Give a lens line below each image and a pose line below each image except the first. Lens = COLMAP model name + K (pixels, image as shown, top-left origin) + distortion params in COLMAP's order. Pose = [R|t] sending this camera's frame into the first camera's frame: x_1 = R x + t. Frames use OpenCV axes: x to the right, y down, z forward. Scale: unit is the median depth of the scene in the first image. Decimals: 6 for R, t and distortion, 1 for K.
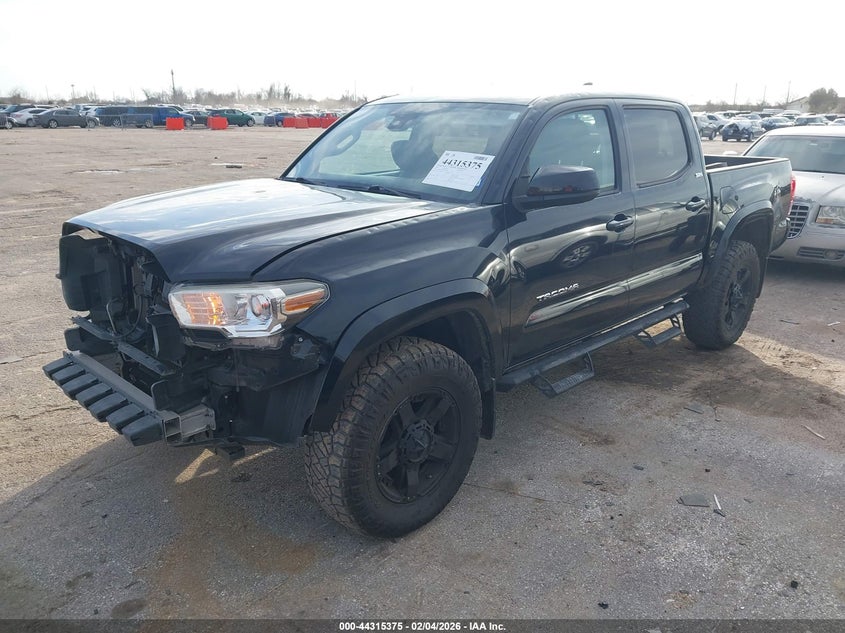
lens RADIAL K [[658.7, 0, 422.5], [0, 658.7, 316.5], [0, 0, 1]] dist [-0.001255, 0.001897]
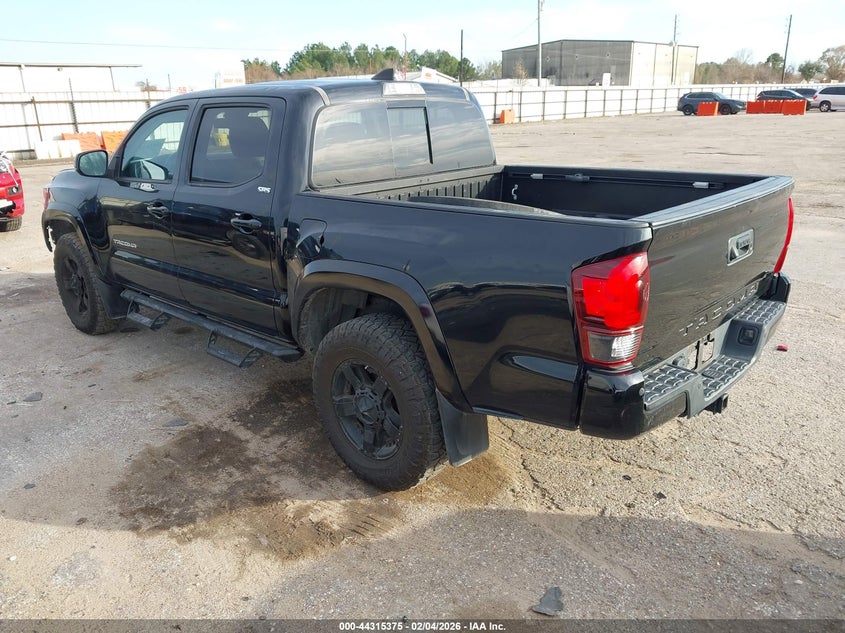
lens RADIAL K [[658.7, 0, 422.5], [0, 658.7, 316.5], [0, 0, 1]] dist [-0.001255, 0.001897]
pose [[0.032670, 0.299020, -0.953687, 1.207286], [-0.257503, 0.924502, 0.281048, -0.346743], [0.965725, 0.236395, 0.107202, 1.112702]]
